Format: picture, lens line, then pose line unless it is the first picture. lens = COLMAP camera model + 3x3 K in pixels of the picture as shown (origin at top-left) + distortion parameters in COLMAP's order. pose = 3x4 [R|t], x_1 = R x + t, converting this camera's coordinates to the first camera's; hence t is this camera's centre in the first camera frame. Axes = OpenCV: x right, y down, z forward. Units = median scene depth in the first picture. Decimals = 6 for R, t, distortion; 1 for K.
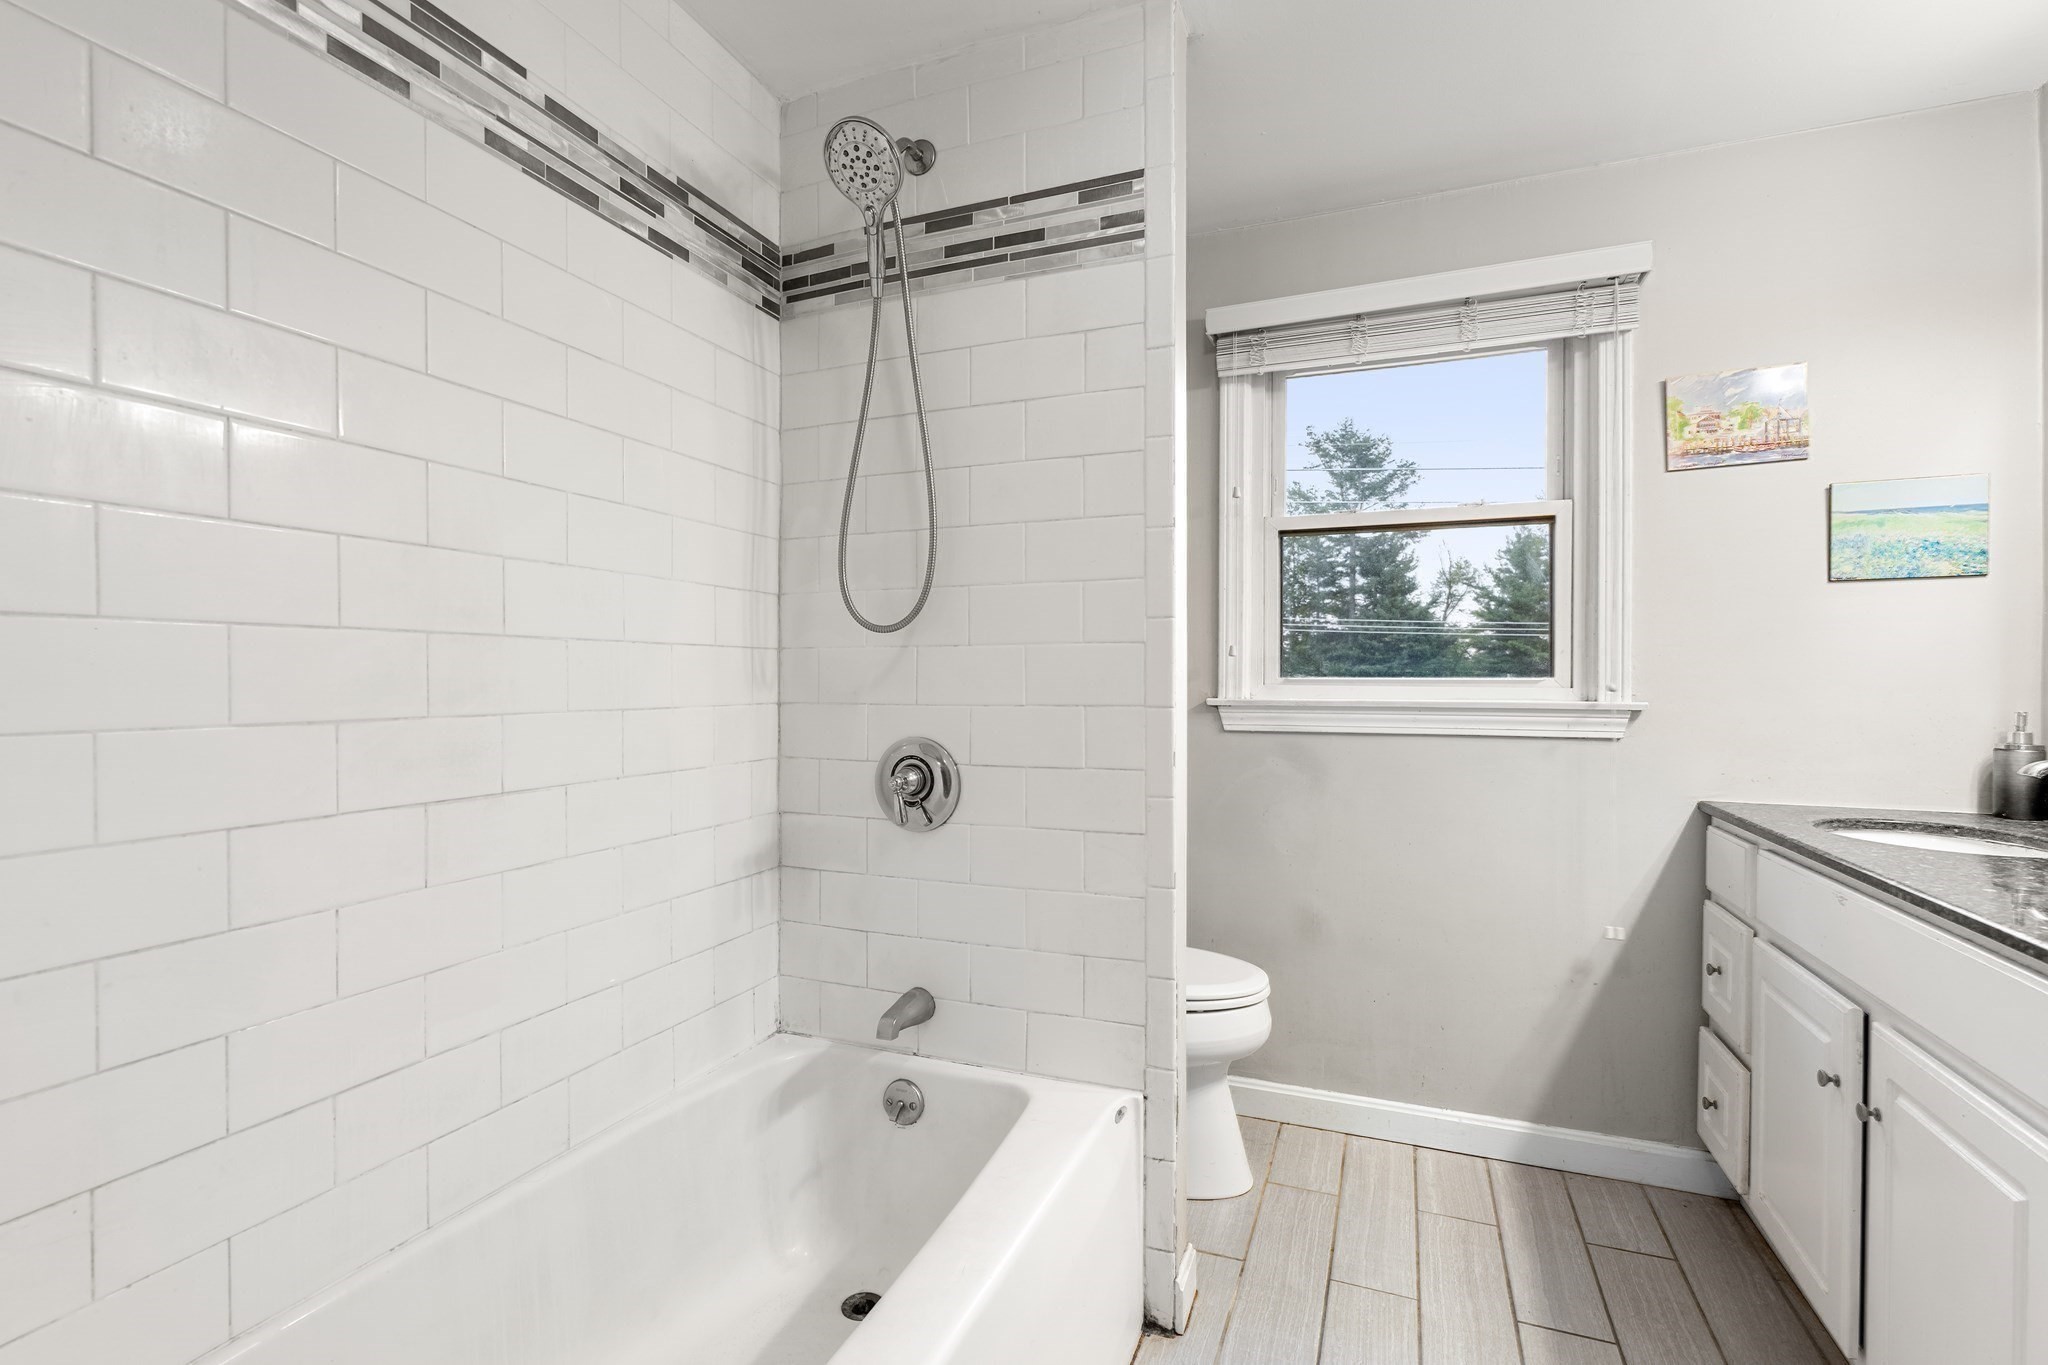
lens RADIAL K [[942.7, 0, 1039.8], [0, 942.7, 676.8], [0, 0, 1]] dist [-0.006090, 0.000994]
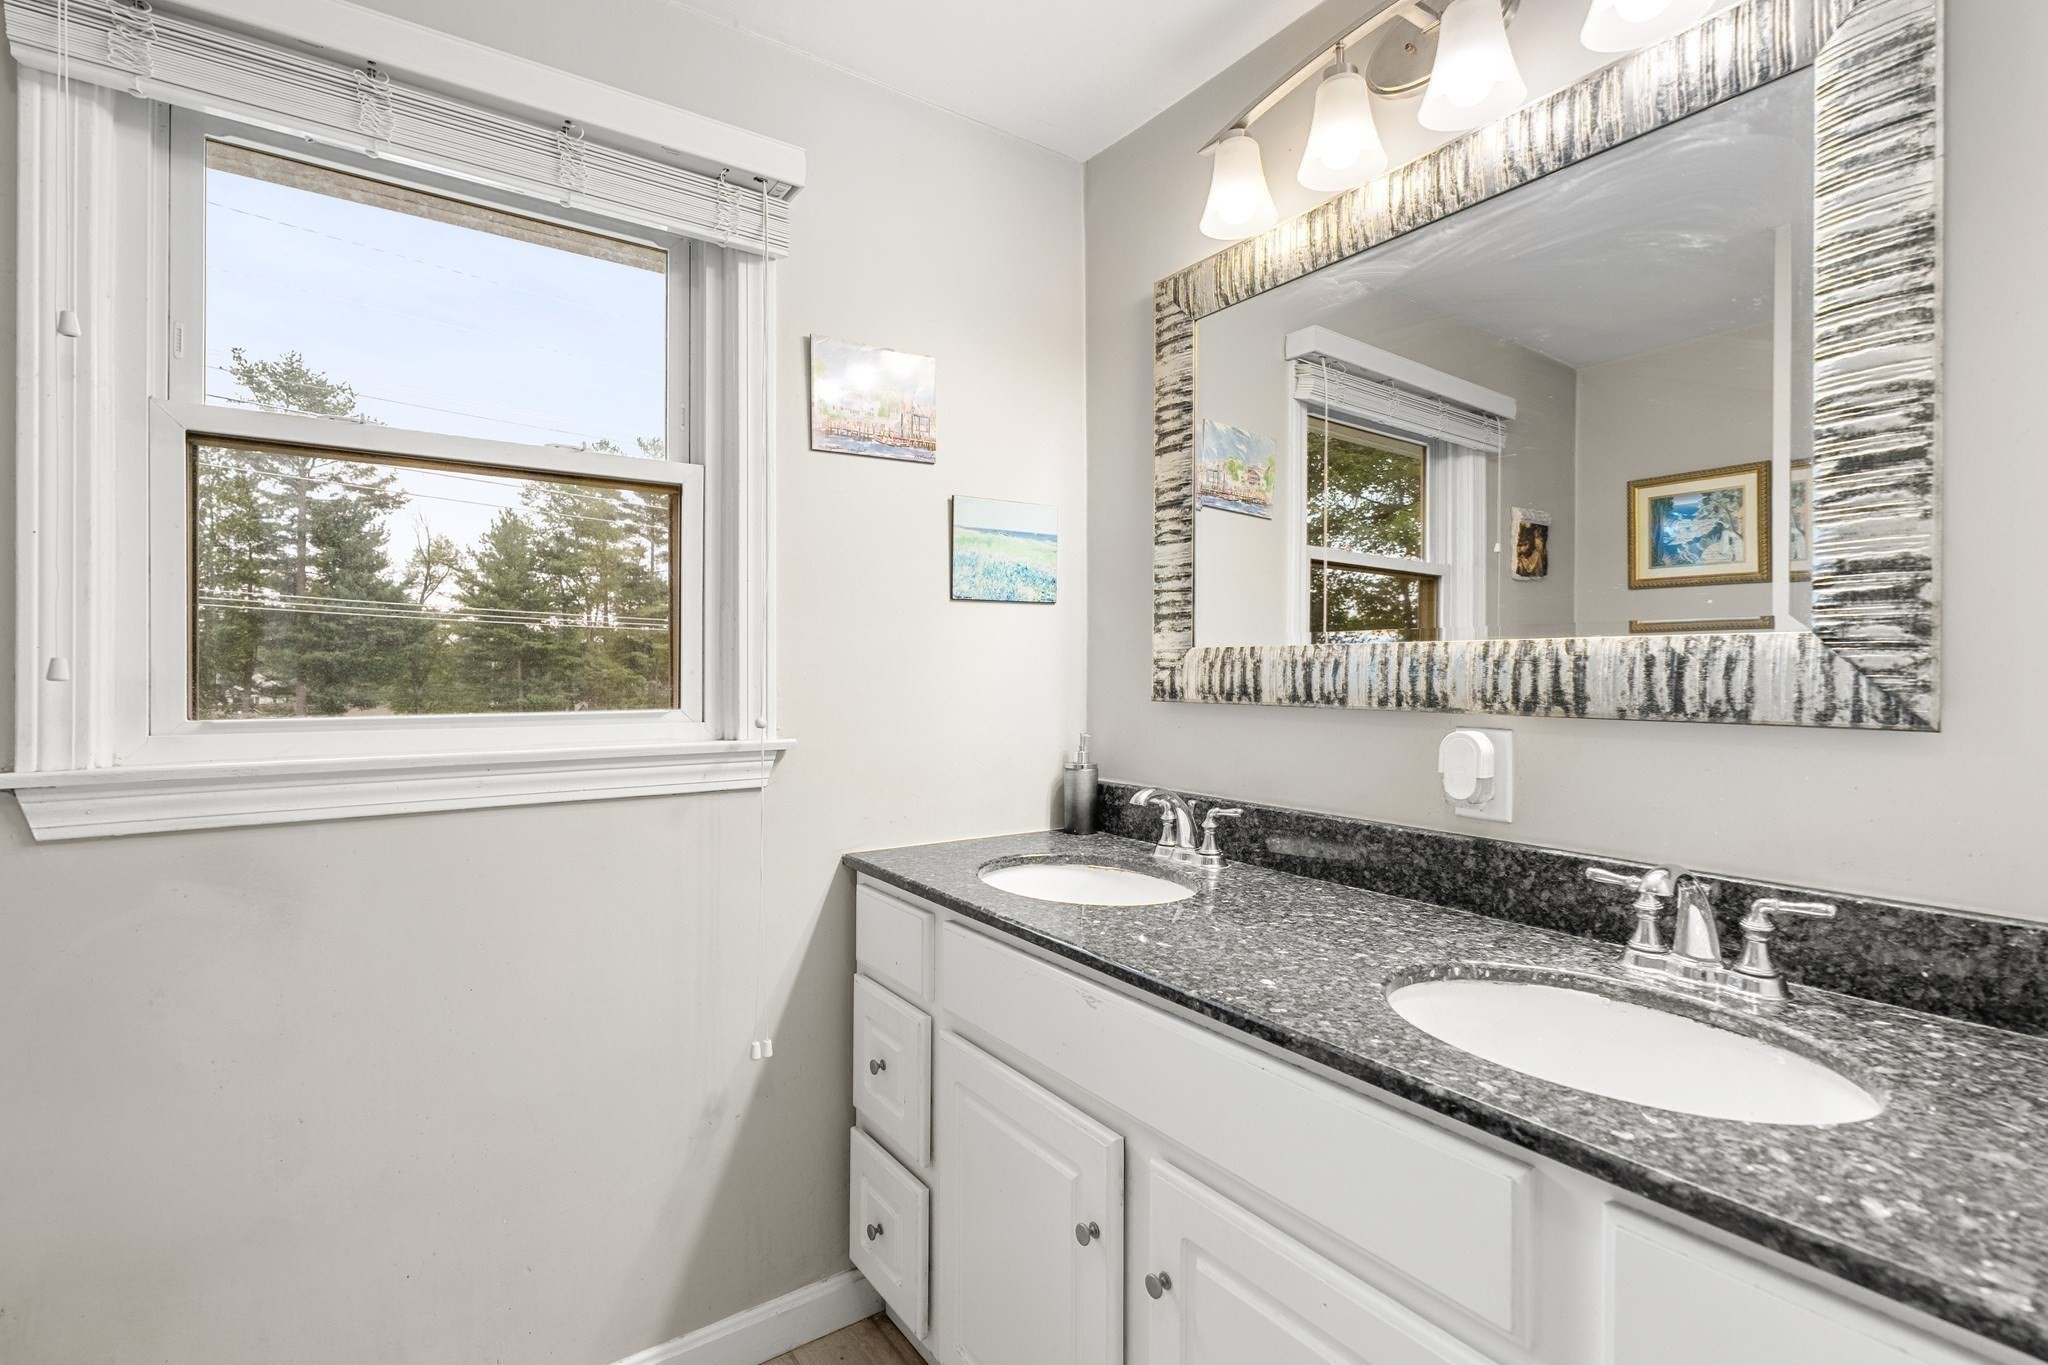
lens RADIAL K [[942.7, 0, 1025.8], [0, 942.7, 675.2], [0, 0, 1]] dist [-0.006090, 0.000994]
pose [[0.559288, -0.006092, 0.828951, 0.100928], [-0.002870, 0.999953, 0.009285, -0.033877], [-0.828968, -0.007572, 0.559244, 0.397600]]
